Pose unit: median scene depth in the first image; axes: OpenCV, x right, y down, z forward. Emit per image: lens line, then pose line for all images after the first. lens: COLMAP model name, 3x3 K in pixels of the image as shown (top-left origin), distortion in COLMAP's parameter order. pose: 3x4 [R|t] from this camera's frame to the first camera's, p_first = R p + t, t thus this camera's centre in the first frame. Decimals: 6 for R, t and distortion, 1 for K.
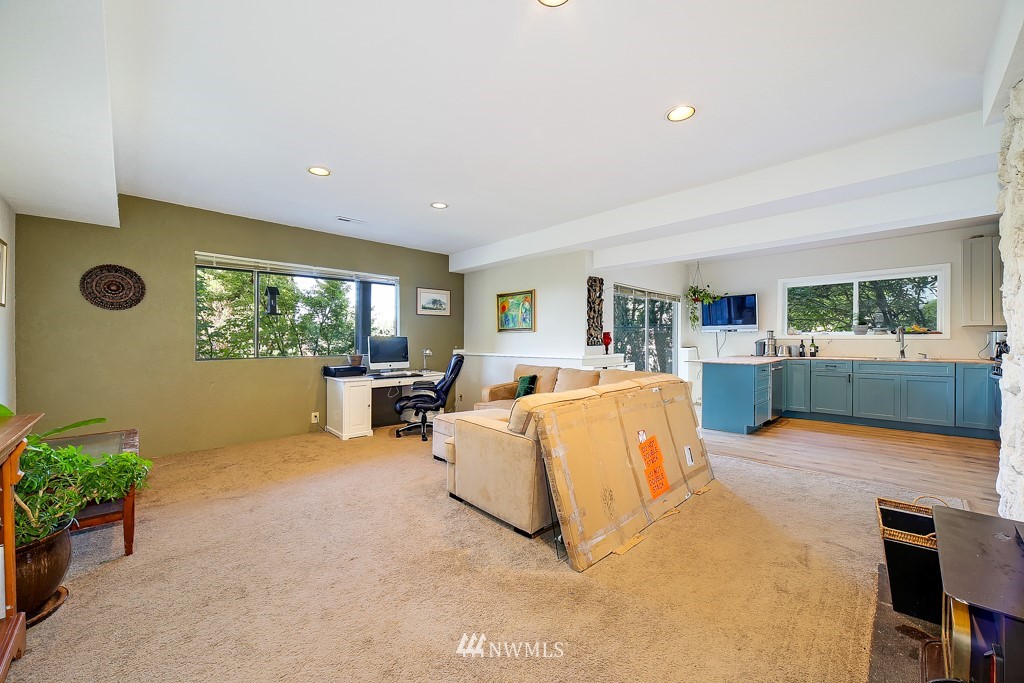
lens RADIAL K [[385.9, 0, 508.4], [0, 385.9, 347.0], [0, 0, 1]] dist [-0.001022, -0.000213]
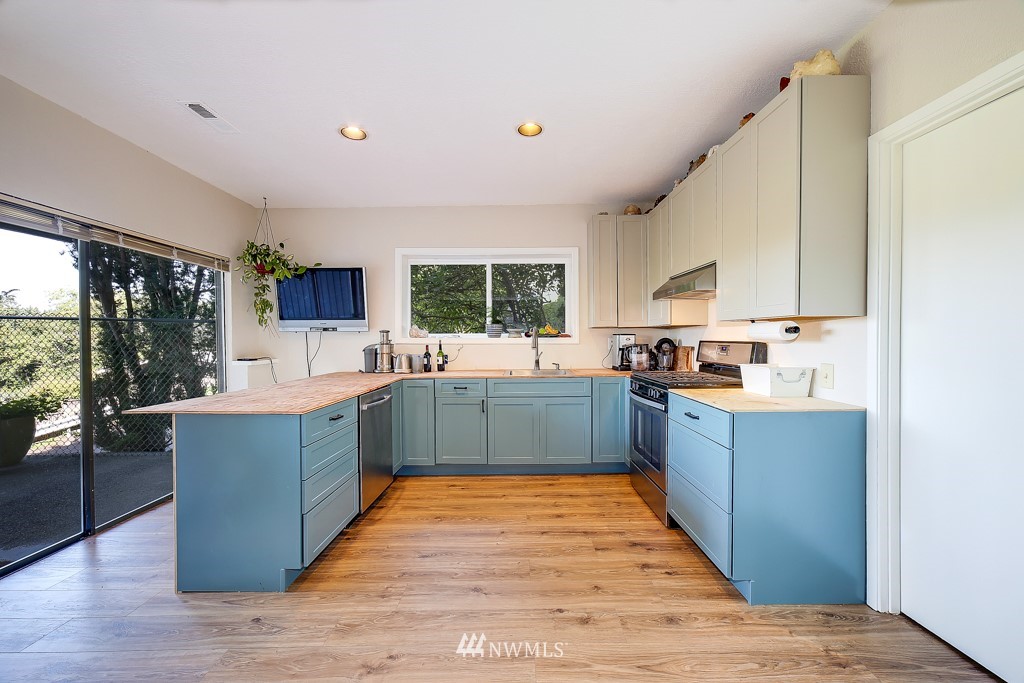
lens RADIAL K [[385.9, 0, 515.5], [0, 385.9, 344.8], [0, 0, 1]] dist [-0.001022, -0.000213]
pose [[0.696395, -0.009720, 0.717593, 0.387640], [0.015232, 0.999883, -0.001239, -0.015950], [-0.717497, 0.011793, 0.696461, 0.430368]]
